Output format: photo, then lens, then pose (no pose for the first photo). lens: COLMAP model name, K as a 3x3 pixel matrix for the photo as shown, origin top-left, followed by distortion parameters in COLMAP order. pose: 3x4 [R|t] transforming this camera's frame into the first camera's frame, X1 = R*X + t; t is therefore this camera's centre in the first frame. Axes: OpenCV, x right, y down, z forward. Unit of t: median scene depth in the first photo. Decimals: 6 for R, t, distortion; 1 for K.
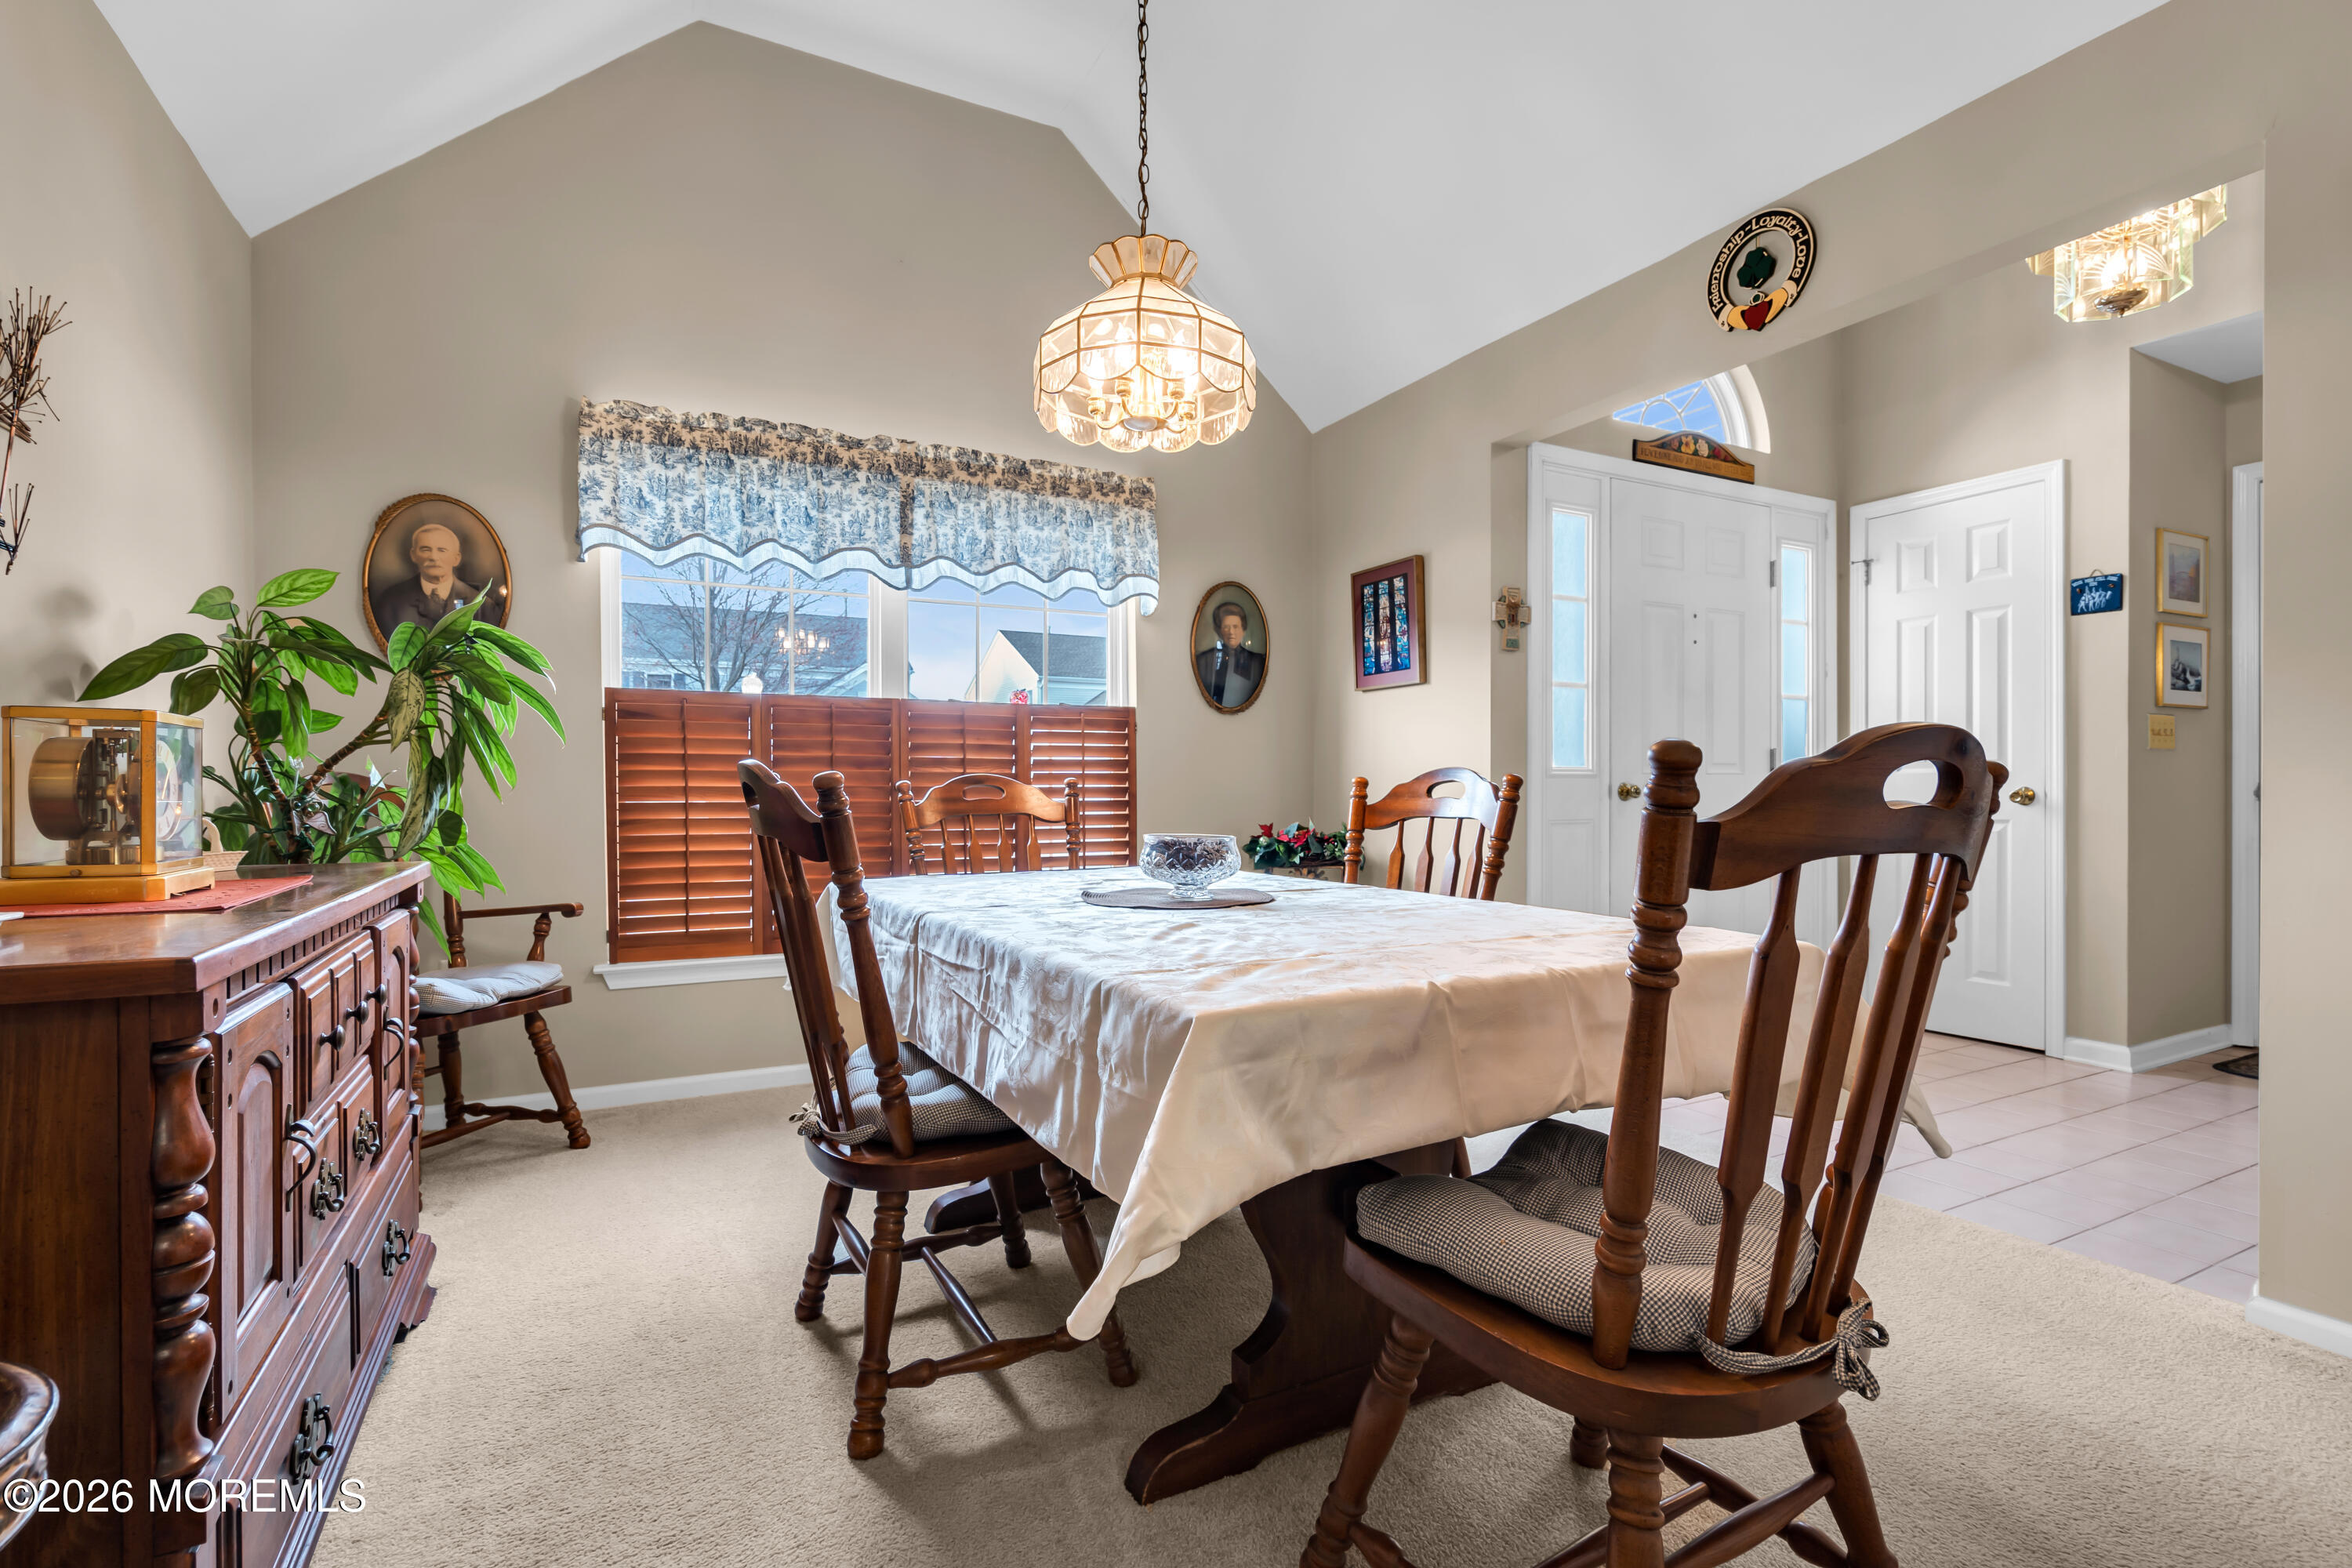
lens RADIAL K [[1080.9, 0, 1154.3], [0, 1080.9, 787.1], [0, 0, 1]] dist [0.000663, 0.000357]
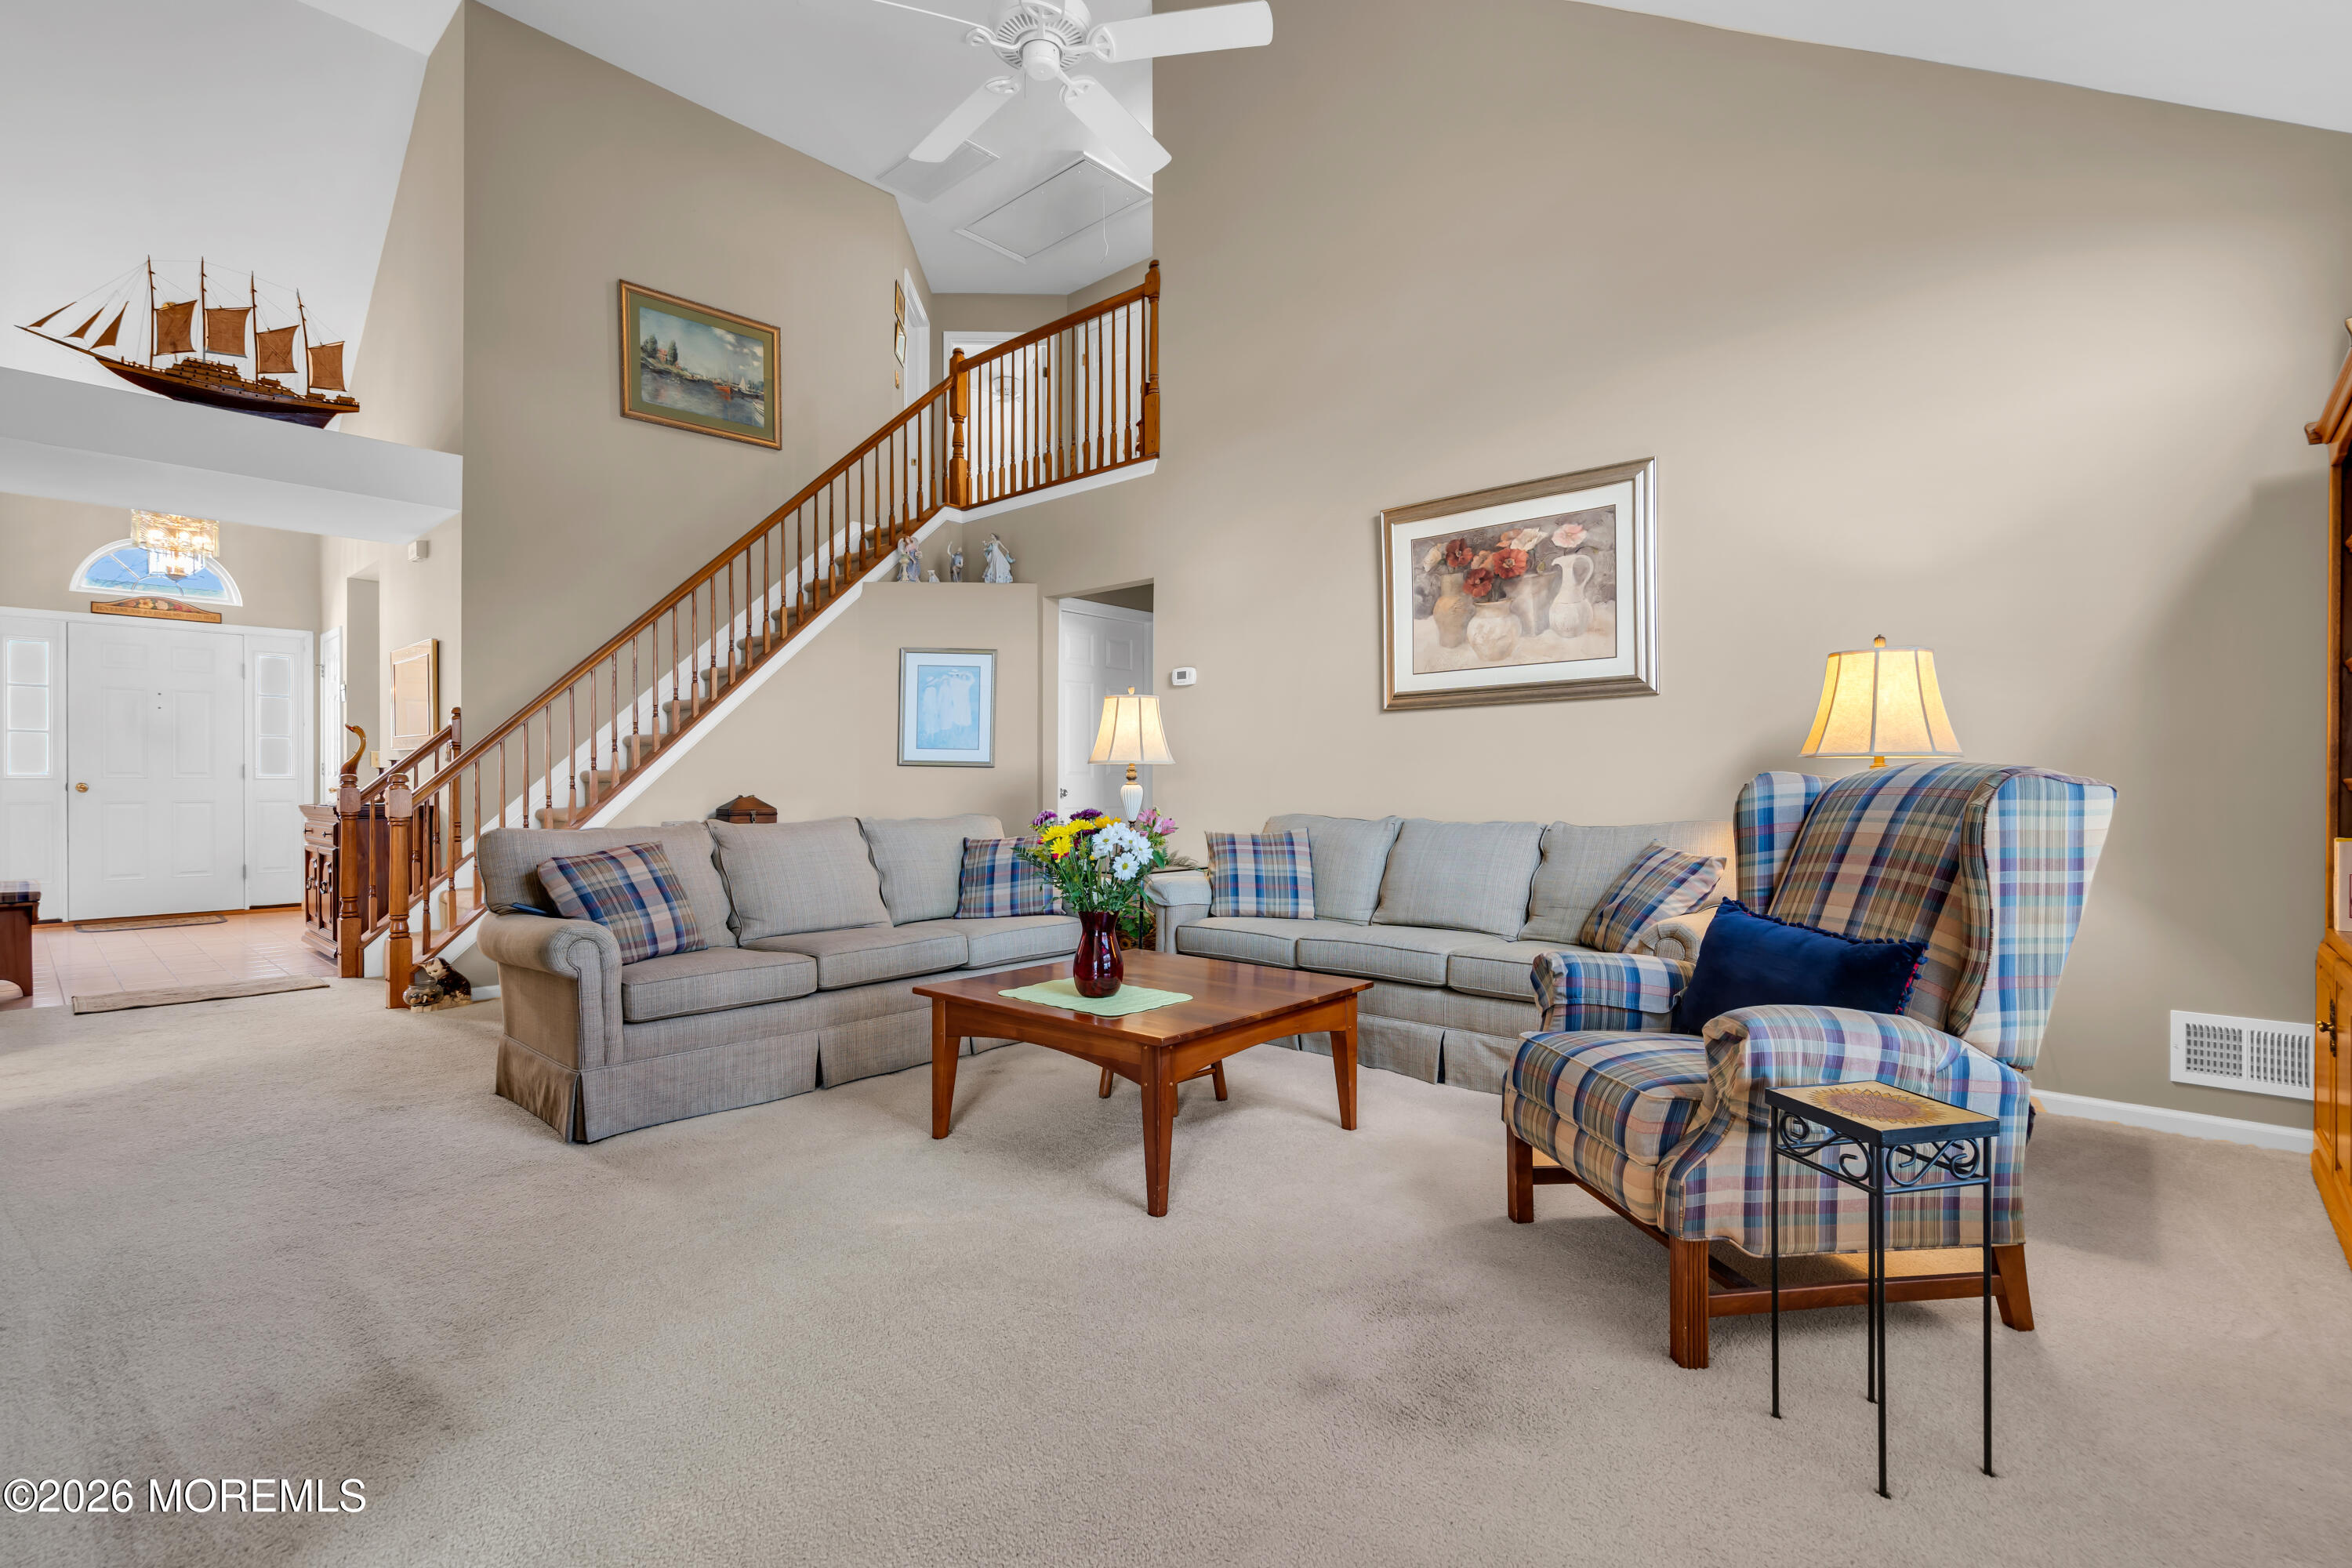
lens RADIAL K [[1080.9, 0, 1174.7], [0, 1080.9, 783.4], [0, 0, 1]] dist [0.000663, 0.000357]
pose [[0.940635, 0.002112, 0.339414, 1.756998], [-0.001337, 0.999996, -0.002517, -0.000639], [-0.339418, 0.001914, 0.940634, -1.578932]]
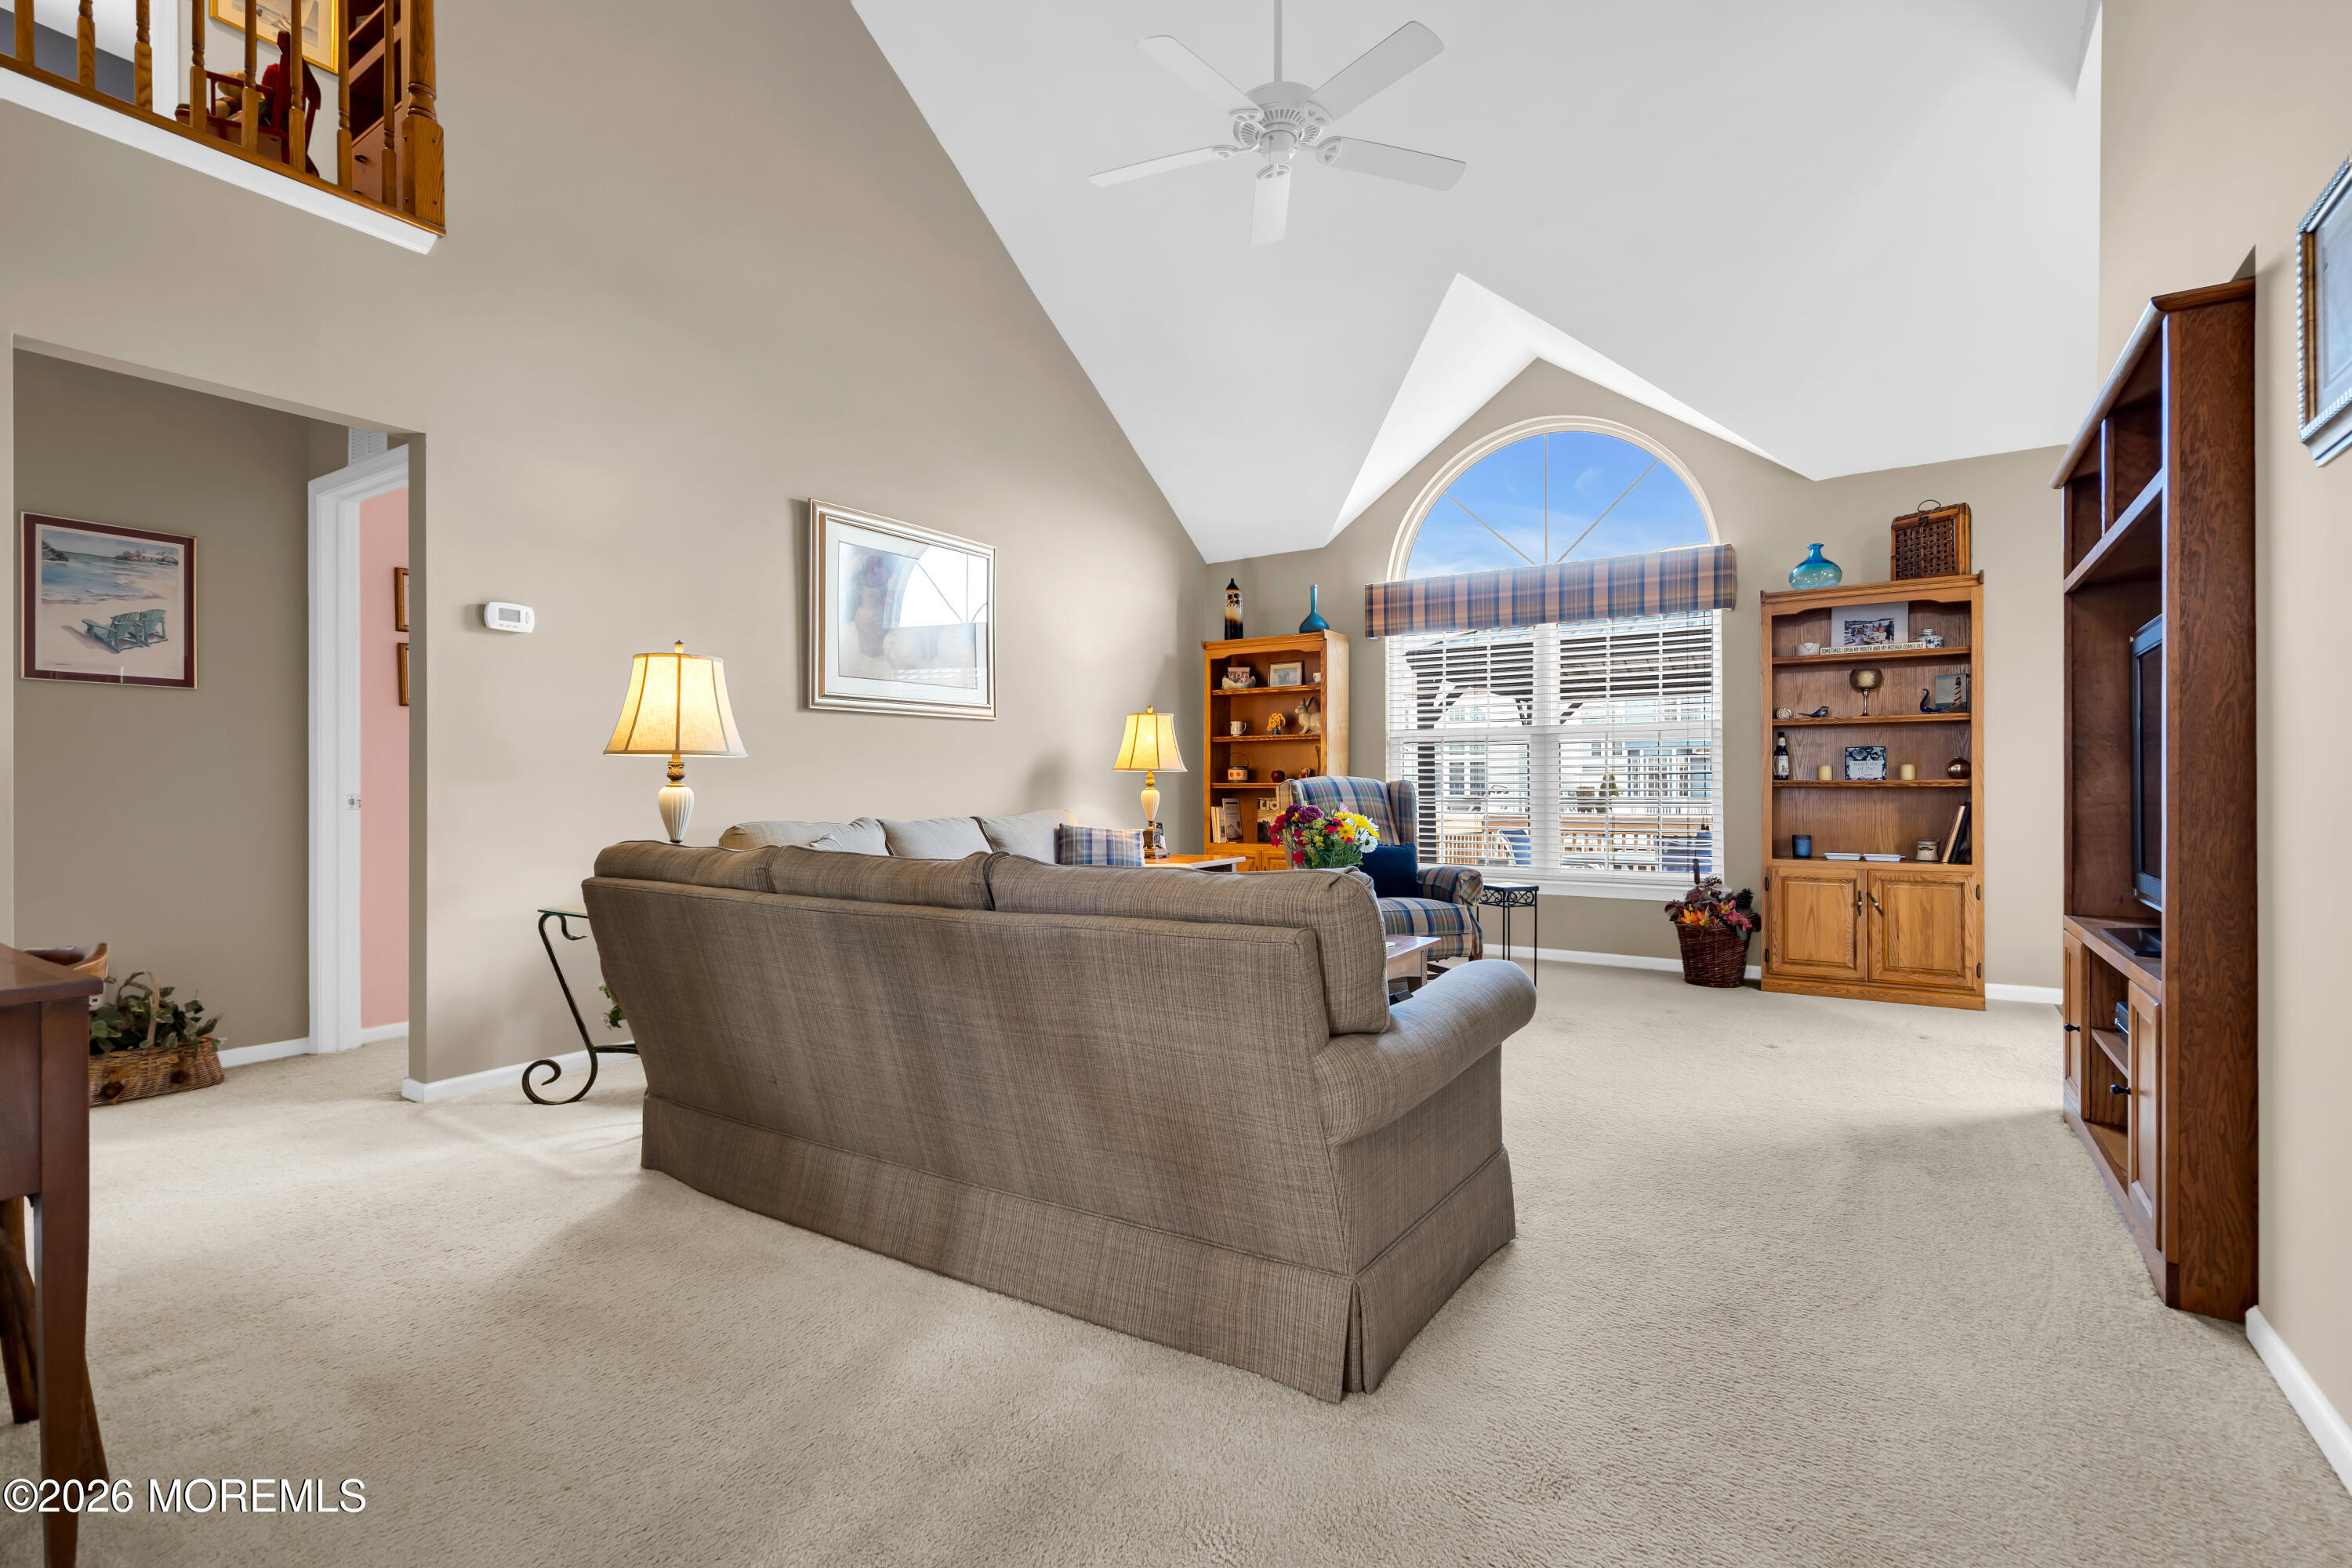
lens RADIAL K [[1080.9, 0, 1181.8], [0, 1080.9, 791.3], [0, 0, 1]] dist [0.000663, 0.000357]
pose [[-0.494776, -0.000065, 0.869021, 1.108349], [-0.001159, 0.999999, -0.000584, 0.003723], [-0.869020, -0.001296, -0.494775, -0.146961]]
